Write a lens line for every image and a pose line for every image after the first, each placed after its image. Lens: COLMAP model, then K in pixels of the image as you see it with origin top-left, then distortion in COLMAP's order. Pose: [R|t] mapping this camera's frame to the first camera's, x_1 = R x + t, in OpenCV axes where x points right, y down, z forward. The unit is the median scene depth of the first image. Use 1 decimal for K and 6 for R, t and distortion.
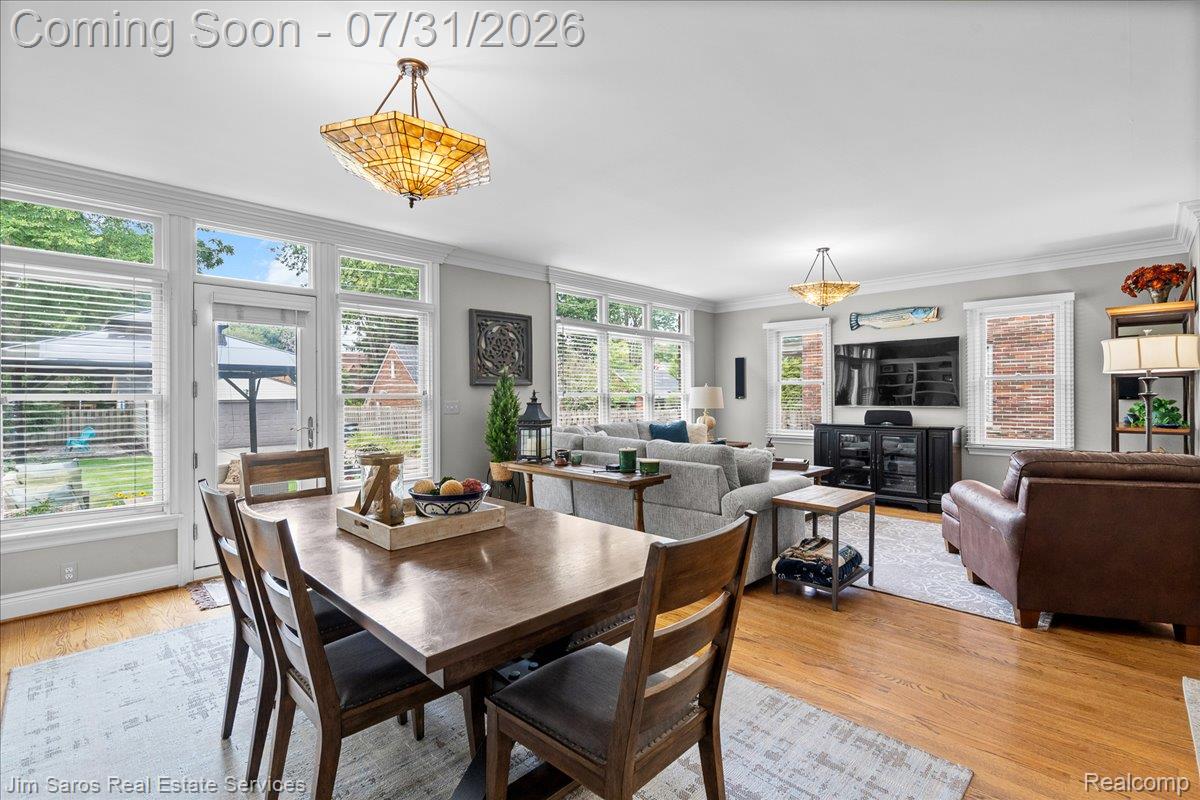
lens RADIAL K [[548.5, 0, 595.6], [0, 548.5, 395.5], [0, 0, 1]] dist [0.001563, 0.000261]
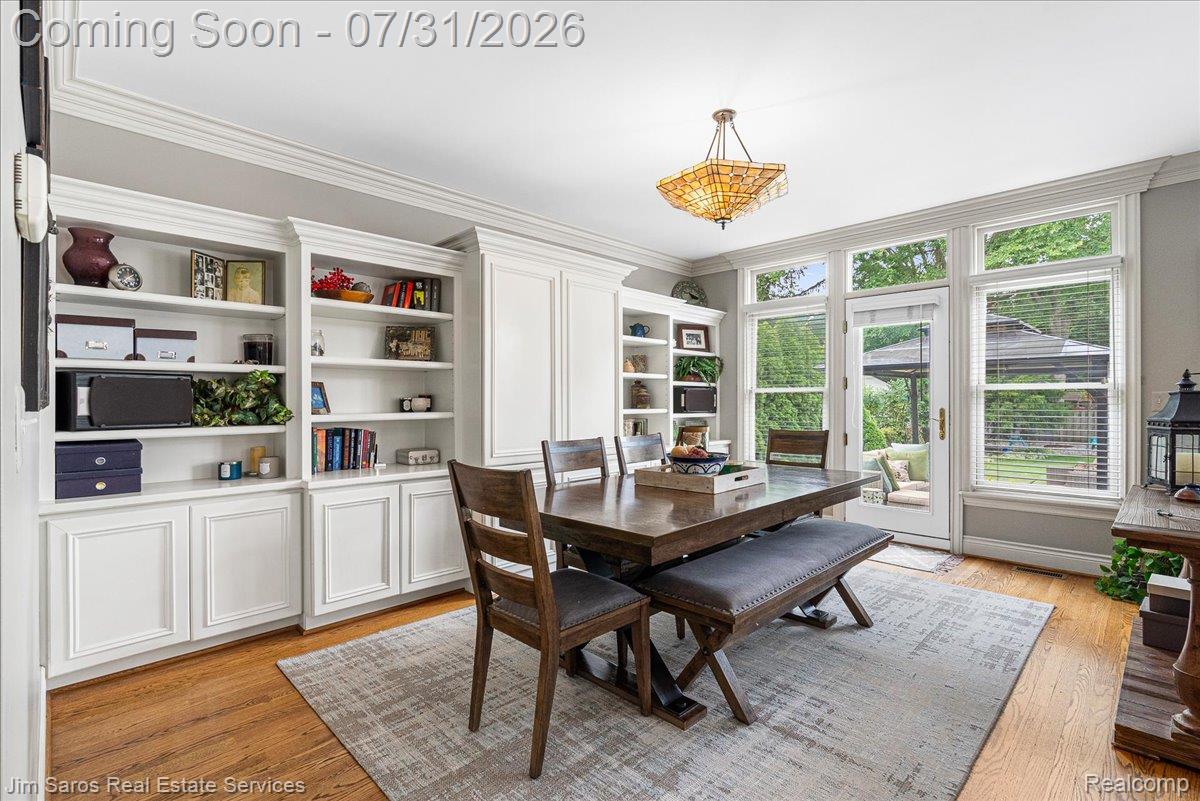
lens RADIAL K [[548.5, 0, 589.5], [0, 548.5, 400.2], [0, 0, 1]] dist [0.001563, 0.000261]
pose [[-0.008647, 0.005328, -0.999948, 0.344860], [-0.001598, 0.999984, 0.005342, 0.014642], [0.999961, 0.001644, -0.008639, 0.266410]]
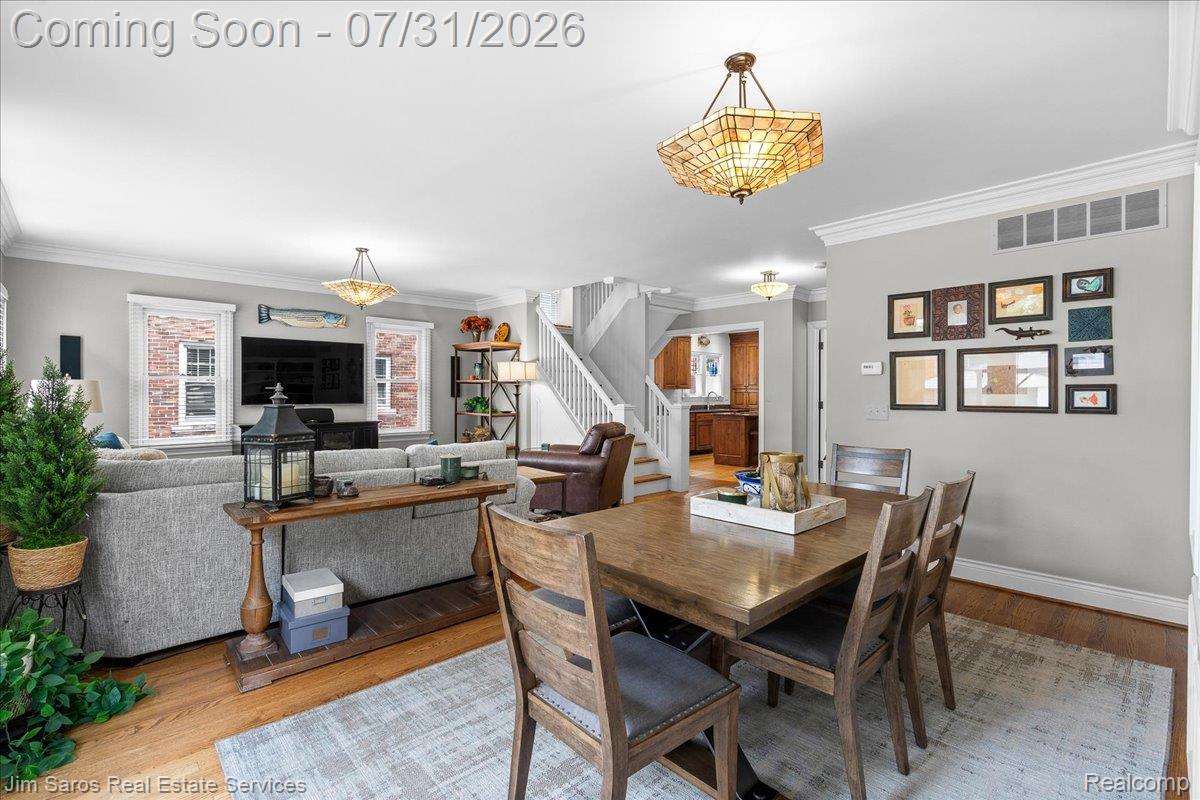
lens RADIAL K [[548.5, 0, 597.8], [0, 548.5, 393.1], [0, 0, 1]] dist [0.001563, 0.000261]
pose [[0.017135, 0.004678, 0.999842, -0.484275], [0.000155, 0.999989, -0.004681, 0.002398], [-0.999853, 0.000235, 0.017134, 0.462455]]
